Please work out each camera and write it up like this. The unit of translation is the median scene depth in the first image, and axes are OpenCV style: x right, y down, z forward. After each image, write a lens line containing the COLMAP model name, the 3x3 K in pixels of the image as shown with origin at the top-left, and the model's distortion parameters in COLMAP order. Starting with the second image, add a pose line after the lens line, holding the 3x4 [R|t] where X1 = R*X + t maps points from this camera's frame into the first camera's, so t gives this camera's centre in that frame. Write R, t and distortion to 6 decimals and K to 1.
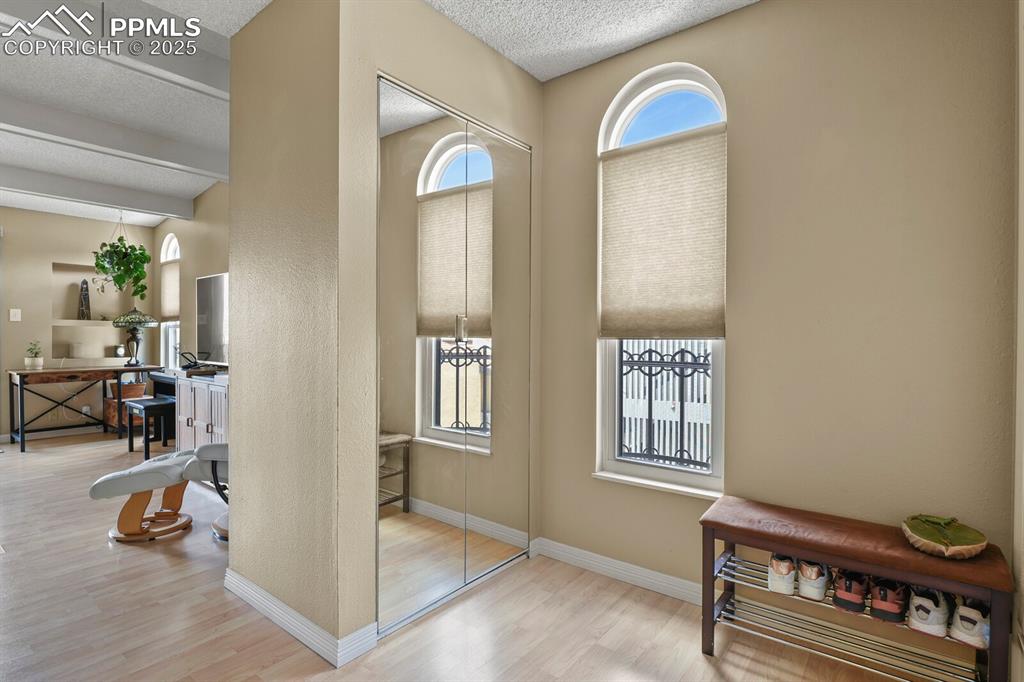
lens RADIAL K [[506.8, 0, 513.3], [0, 506.8, 341.7], [0, 0, 1]] dist [0.002893, -0.000248]
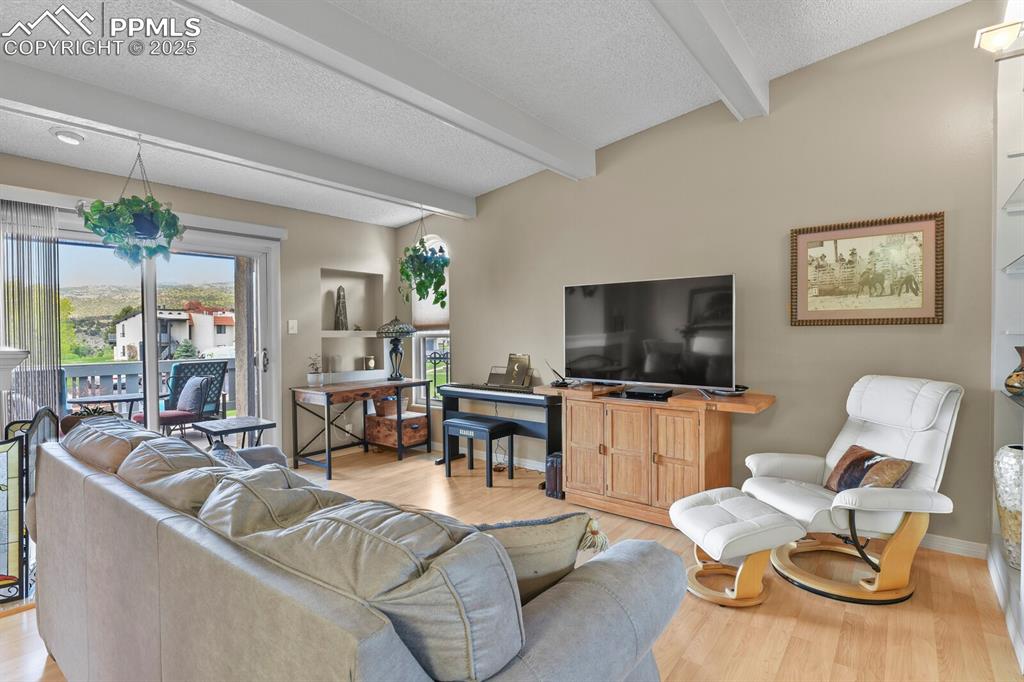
lens RADIAL K [[506.8, 0, 516.6], [0, 506.8, 338.0], [0, 0, 1]] dist [0.002893, -0.000248]
pose [[0.999824, -0.018677, 0.001798, -0.542546], [0.018670, 0.999819, 0.003646, -0.027101], [-0.001866, -0.003612, 0.999992, 0.085345]]
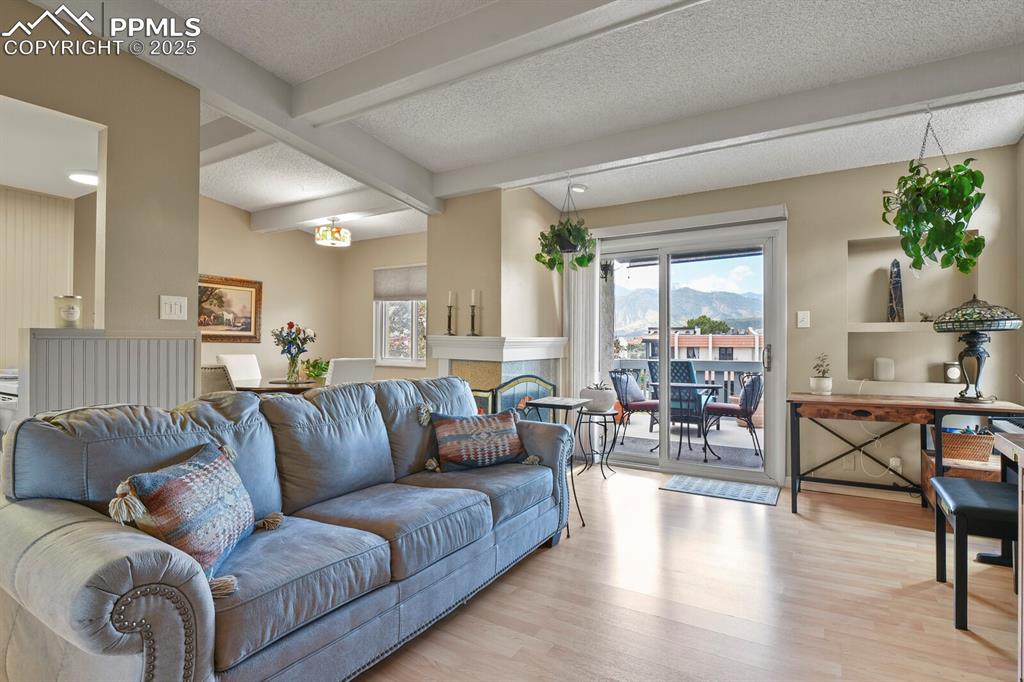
lens RADIAL K [[506.8, 0, 515.1], [0, 506.8, 346.5], [0, 0, 1]] dist [0.002893, -0.000248]
pose [[0.121044, -0.006836, -0.992624, -0.269883], [-0.007077, 0.999945, -0.007749, -0.004072], [0.992622, 0.007963, 0.120989, 0.454676]]
